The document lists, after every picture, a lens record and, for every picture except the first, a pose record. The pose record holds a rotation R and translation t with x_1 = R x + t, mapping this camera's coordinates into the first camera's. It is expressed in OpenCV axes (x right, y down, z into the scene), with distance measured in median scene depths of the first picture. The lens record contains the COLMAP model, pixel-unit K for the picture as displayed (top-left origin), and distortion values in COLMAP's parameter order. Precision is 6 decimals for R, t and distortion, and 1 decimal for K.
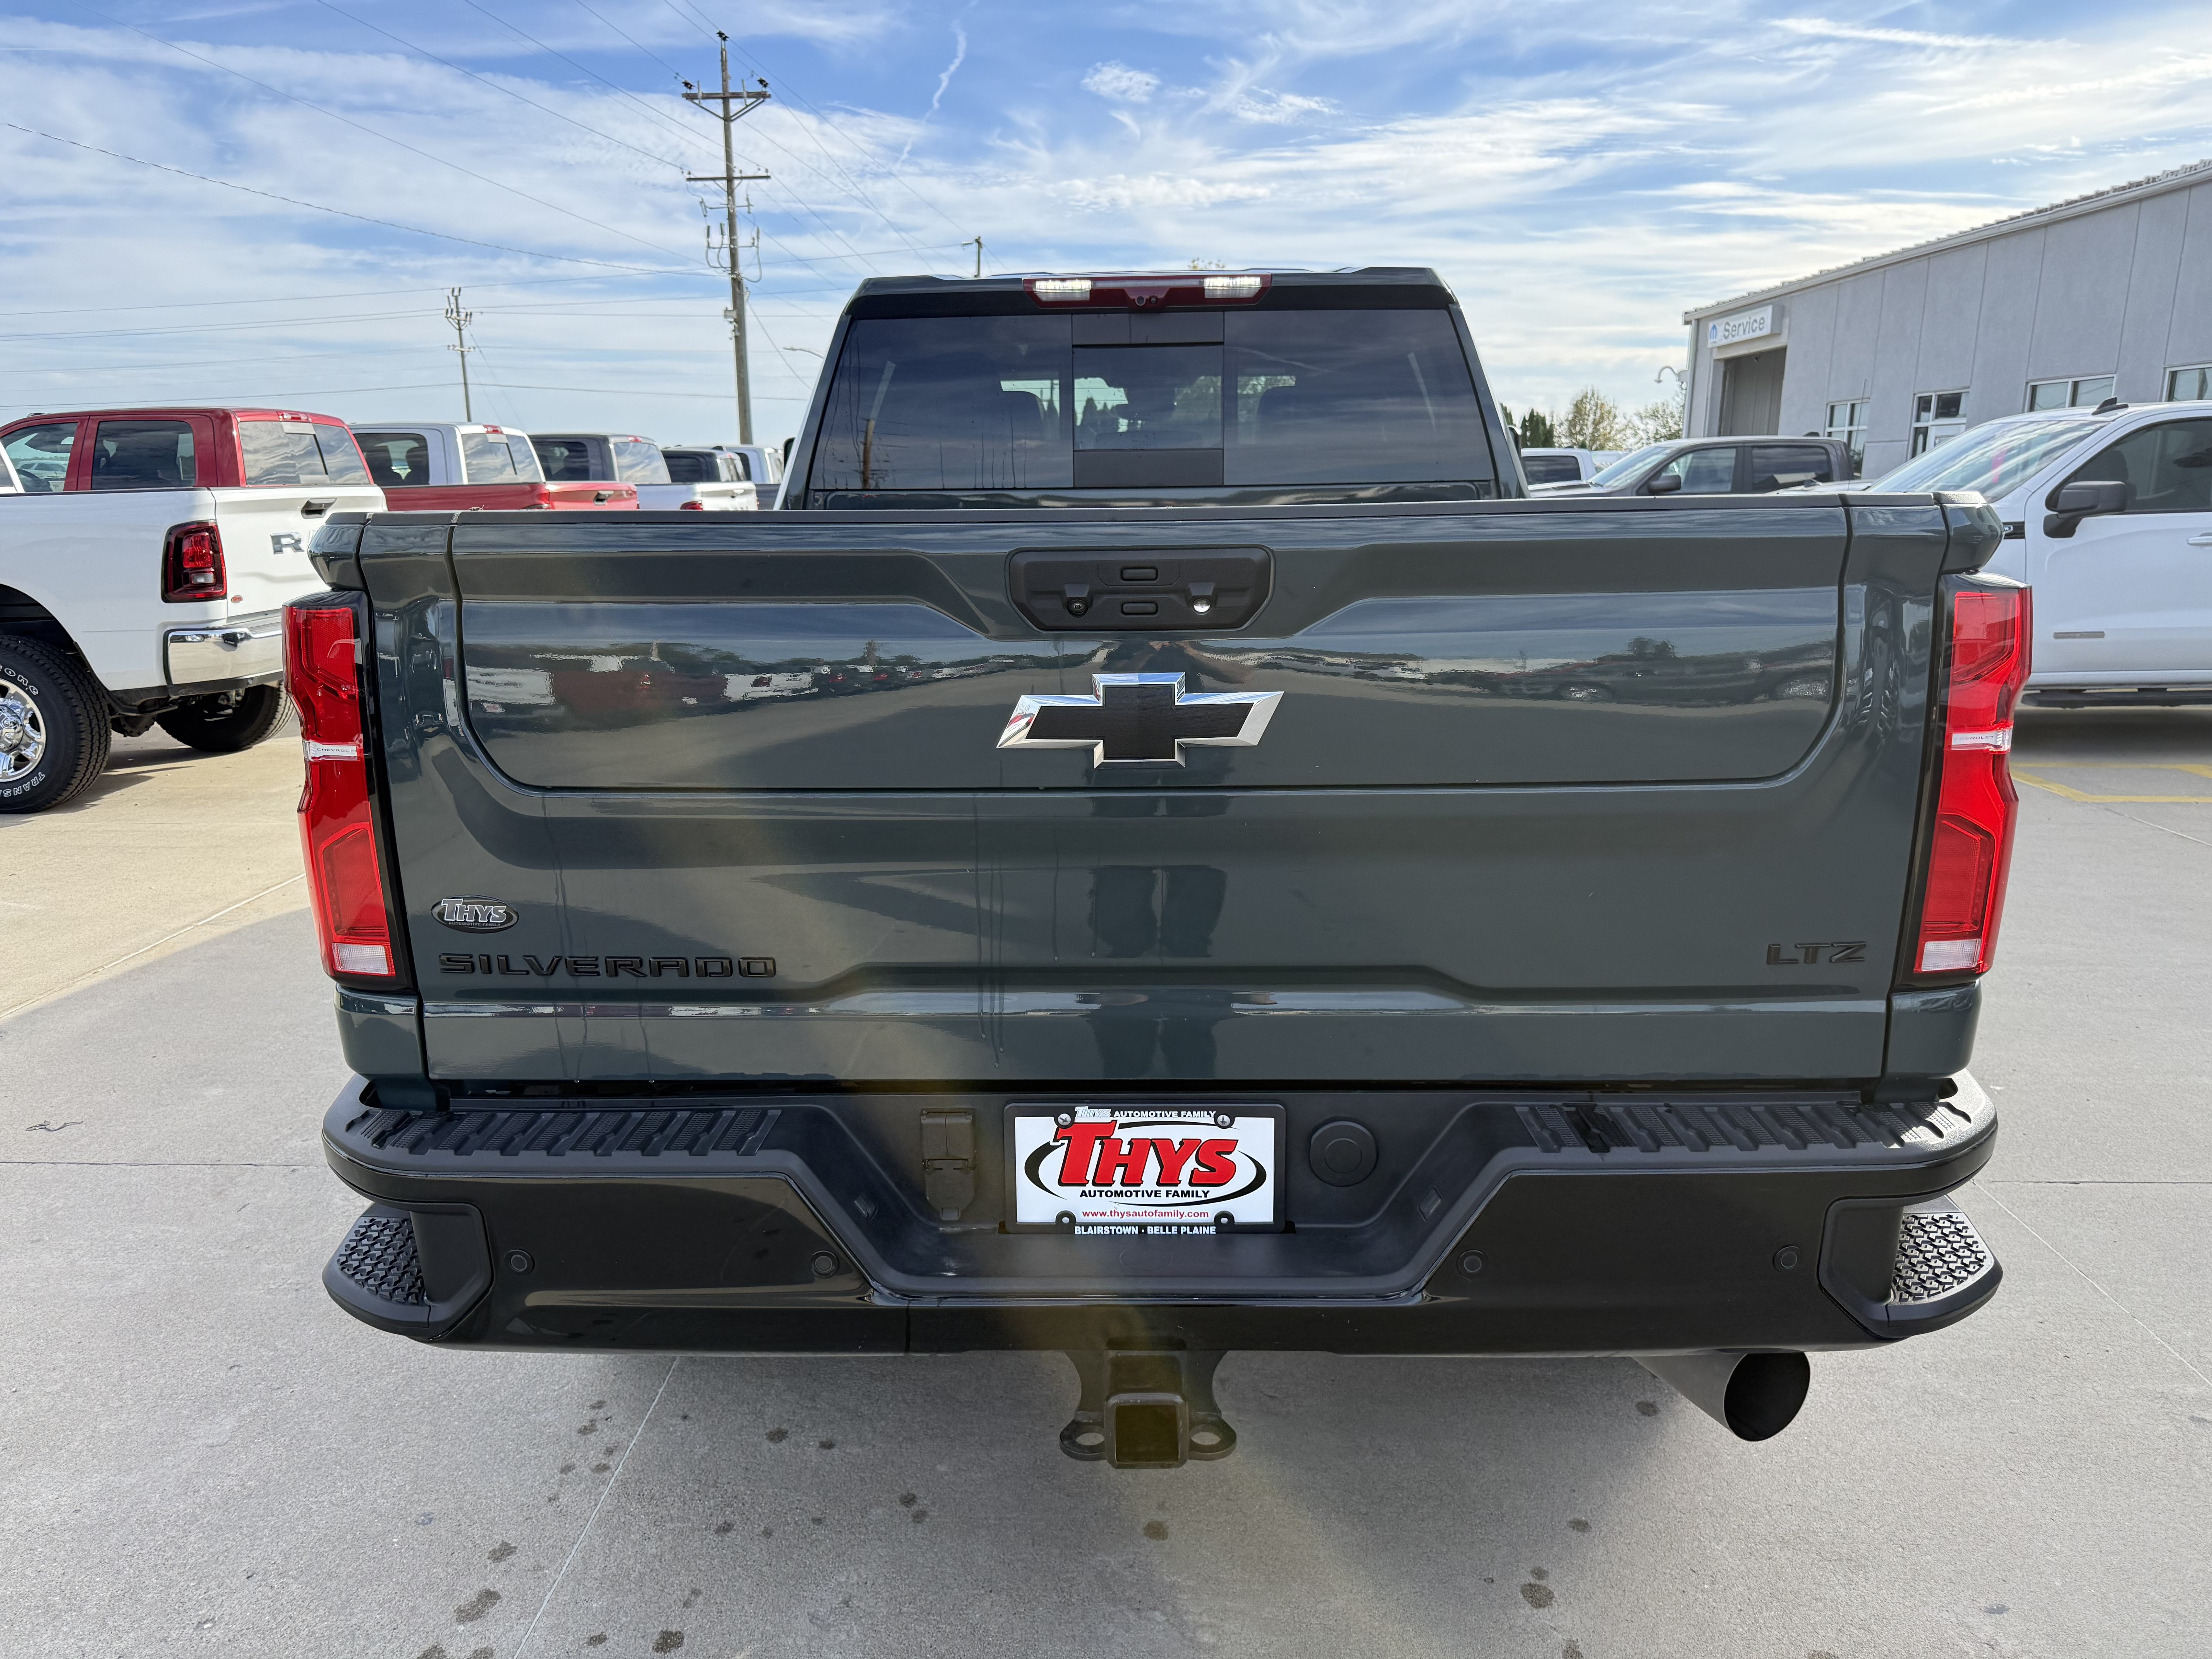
lens RADIAL K [[1587.3, 0, 1101.0], [0, 1587.3, 830.1], [0, 0, 1]] dist [0.021366, -0.028145]
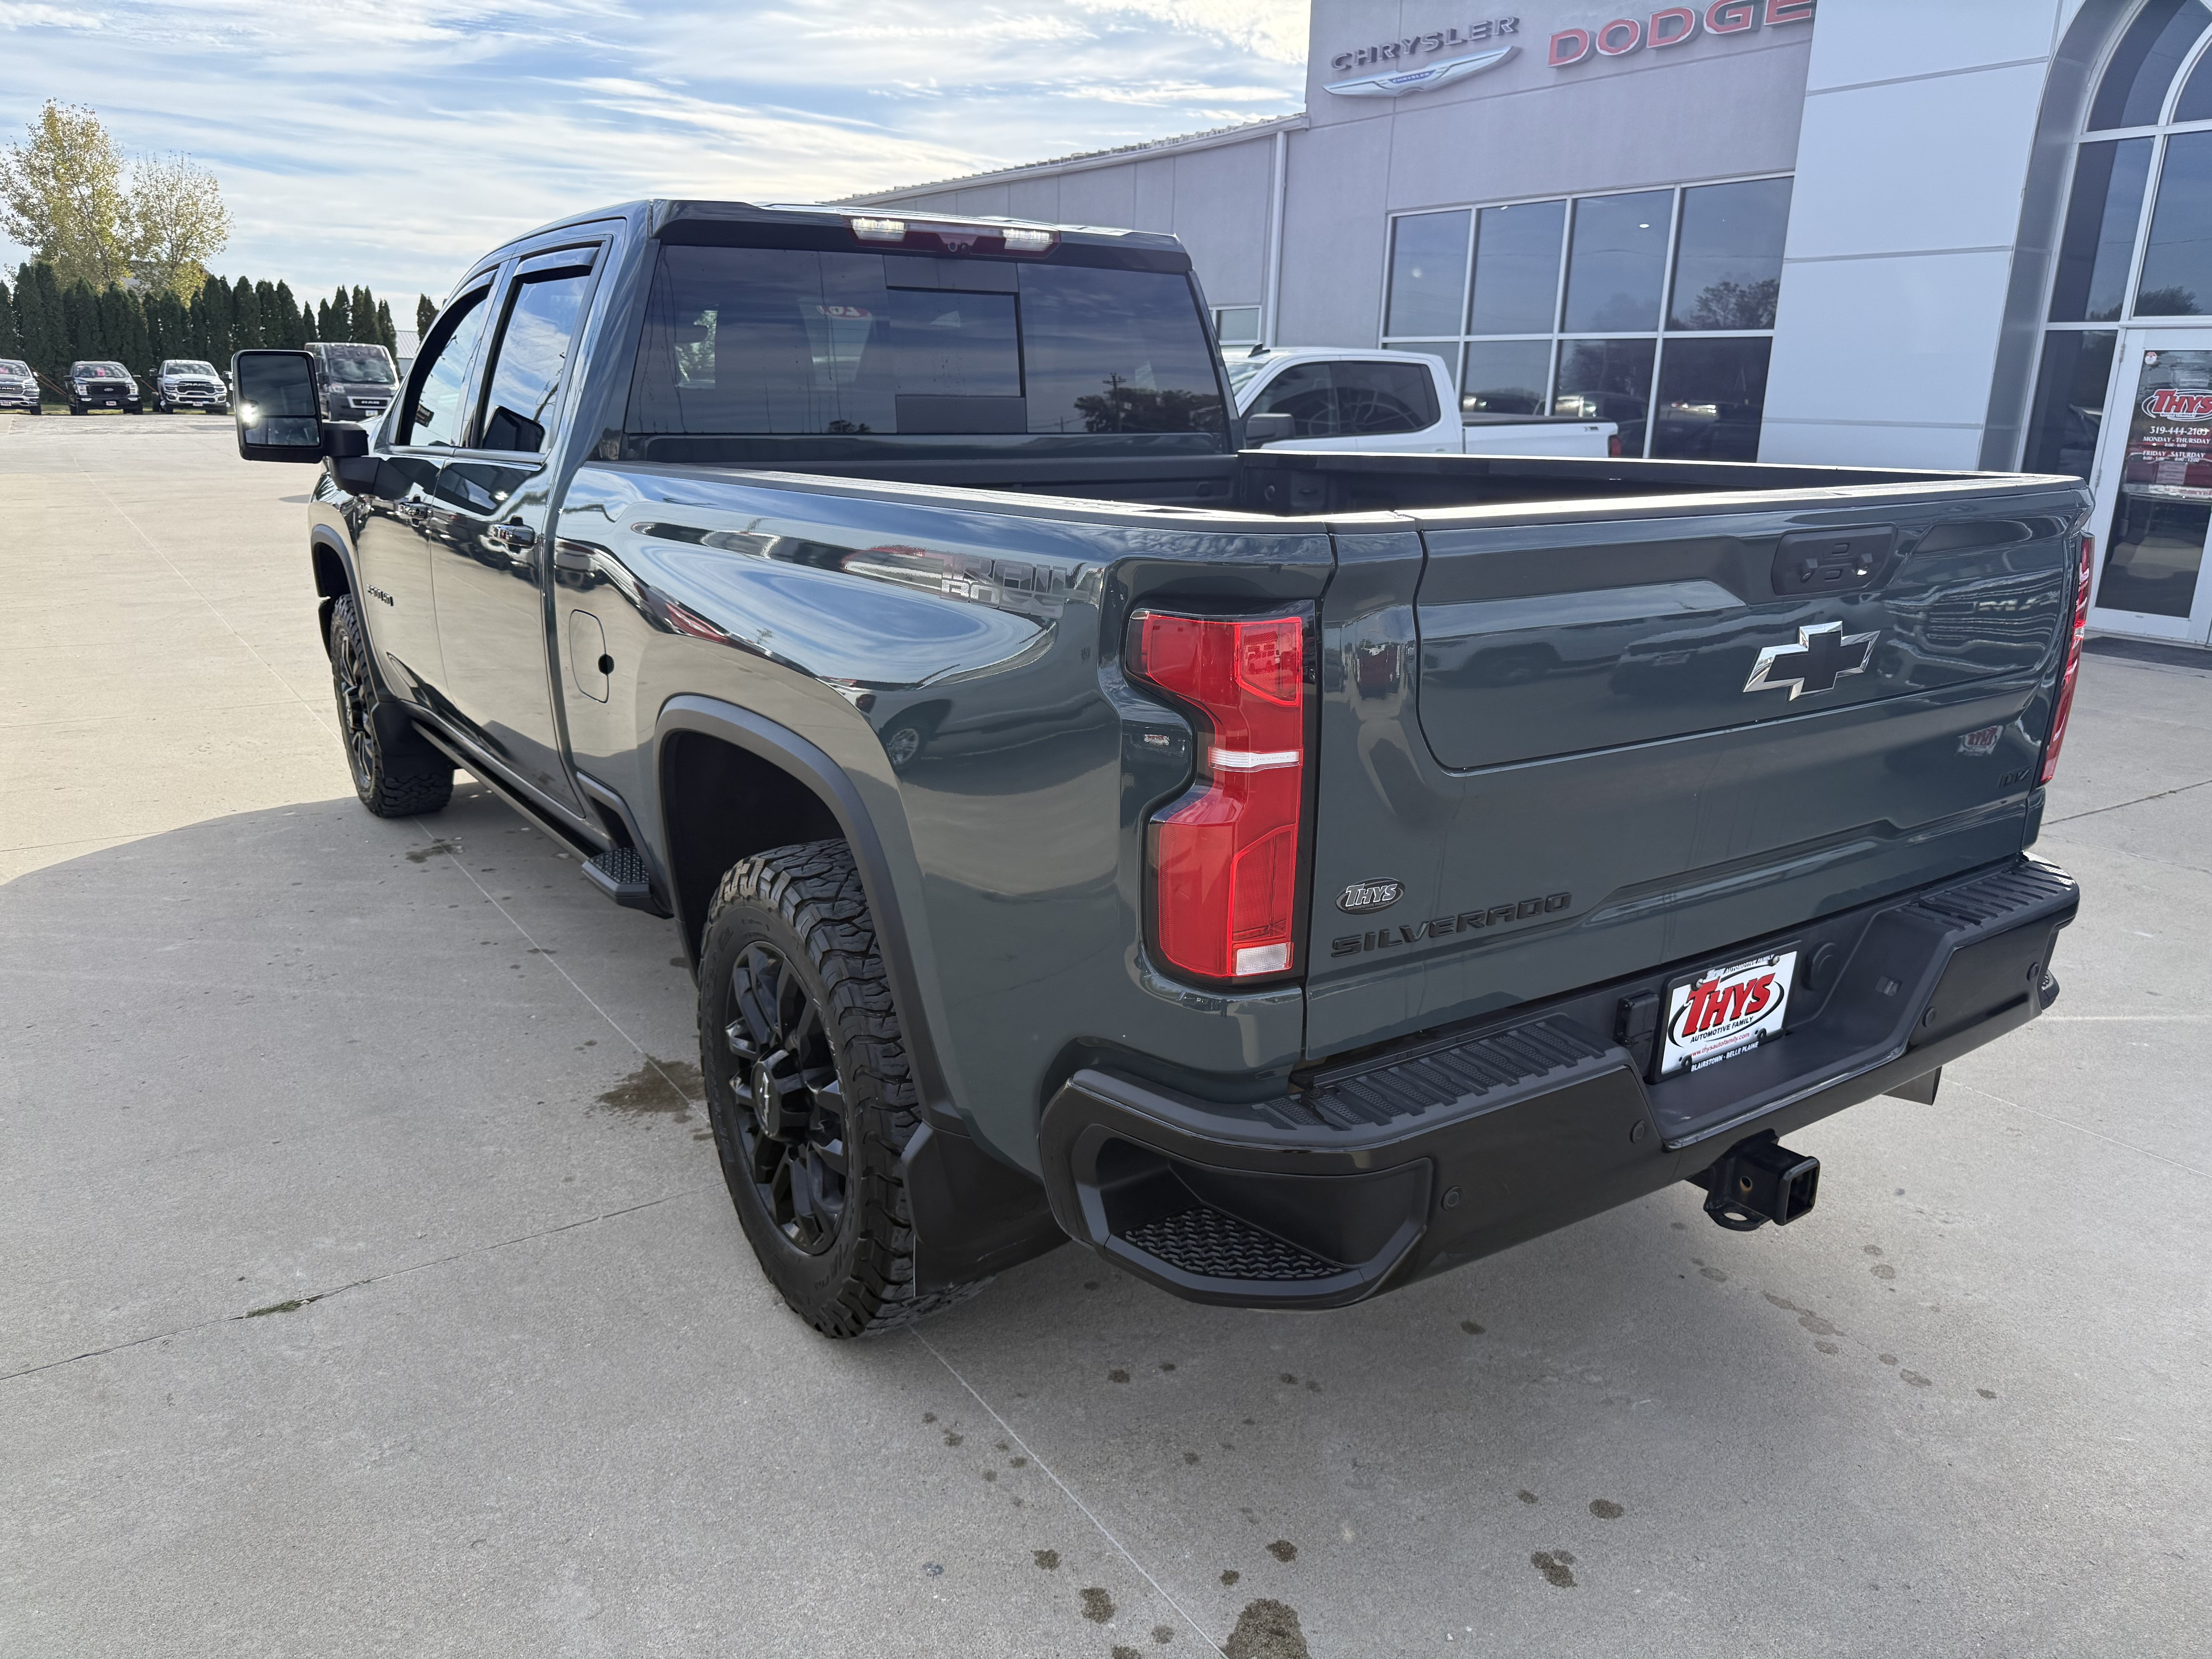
lens RADIAL K [[1587.3, 0, 1110.2], [0, 1587.3, 840.5], [0, 0, 1]] dist [0.021366, -0.028145]
pose [[0.811170, -0.143047, 0.567046, -1.085347], [0.106379, 0.989539, 0.097450, -0.100790], [-0.575054, -0.018727, 0.817901, 0.233836]]
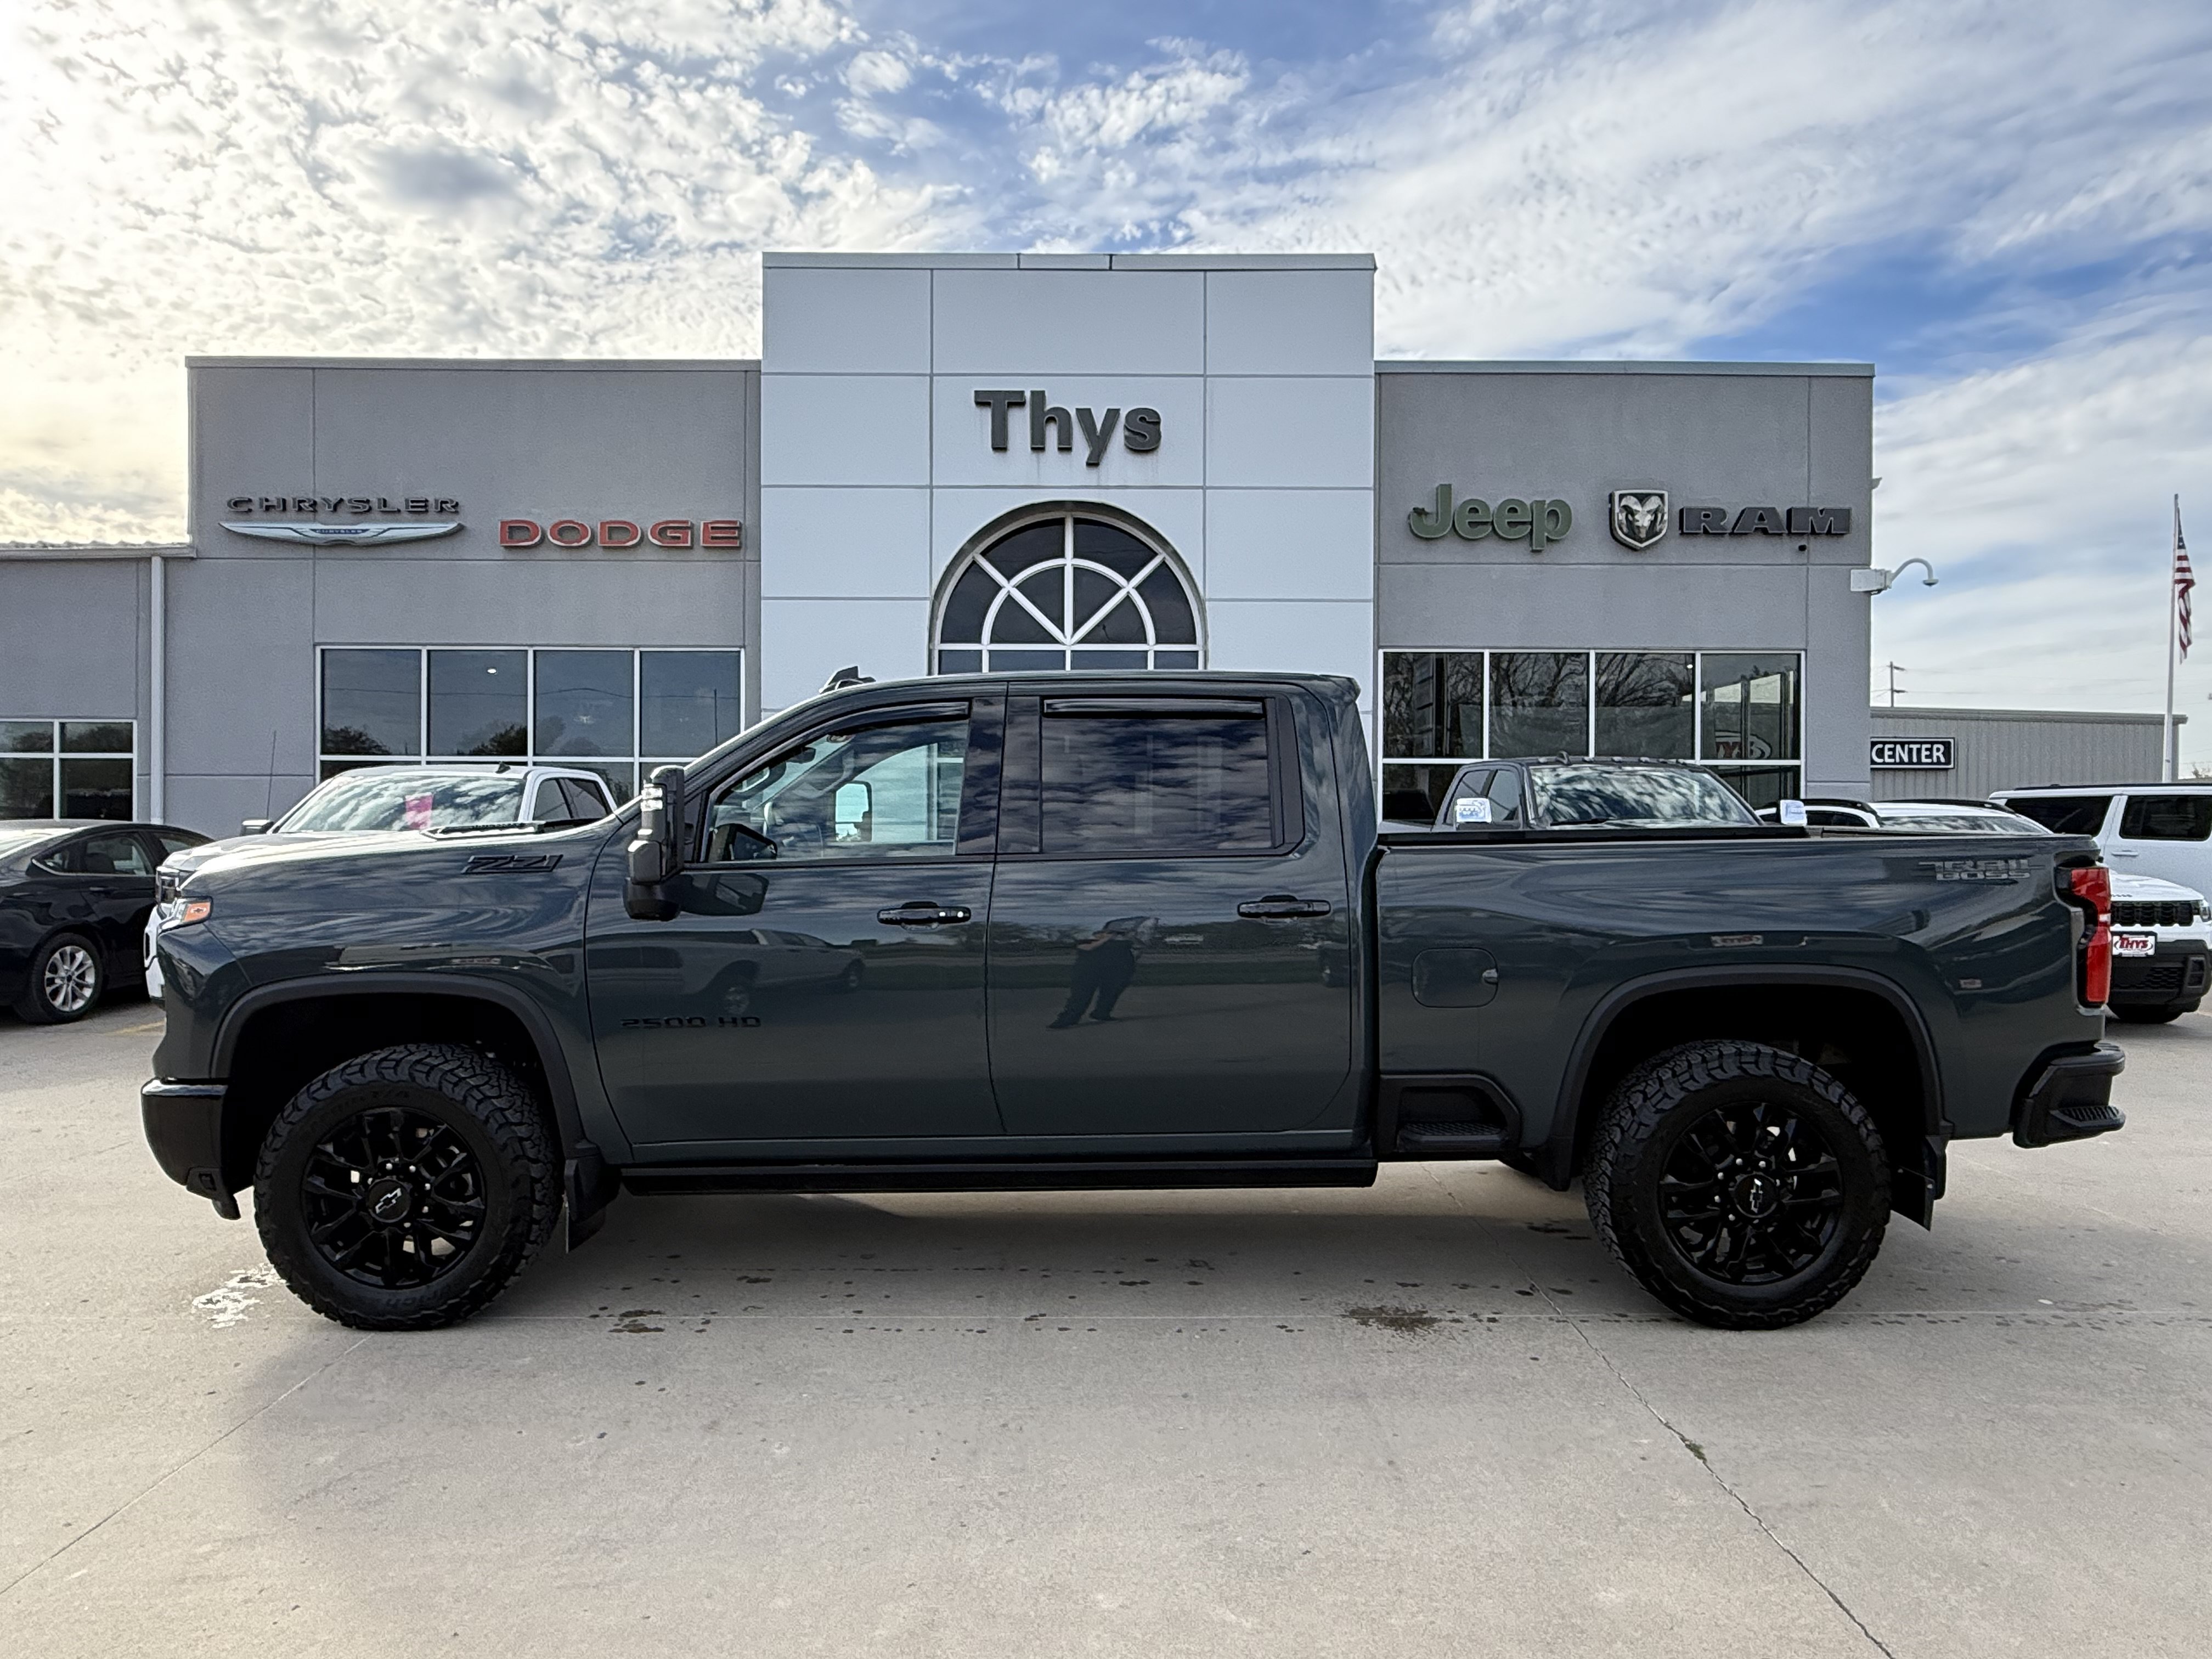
lens RADIAL K [[1380.5, 0, 1114.5], [0, 1380.5, 869.0], [0, 0, 1]] dist [0.000639, 0.001752]
pose [[-0.036703, -0.035876, 0.998682, -2.757518], [0.215428, 0.975574, 0.042963, -0.597733], [-0.975830, 0.216721, -0.028078, 2.678284]]
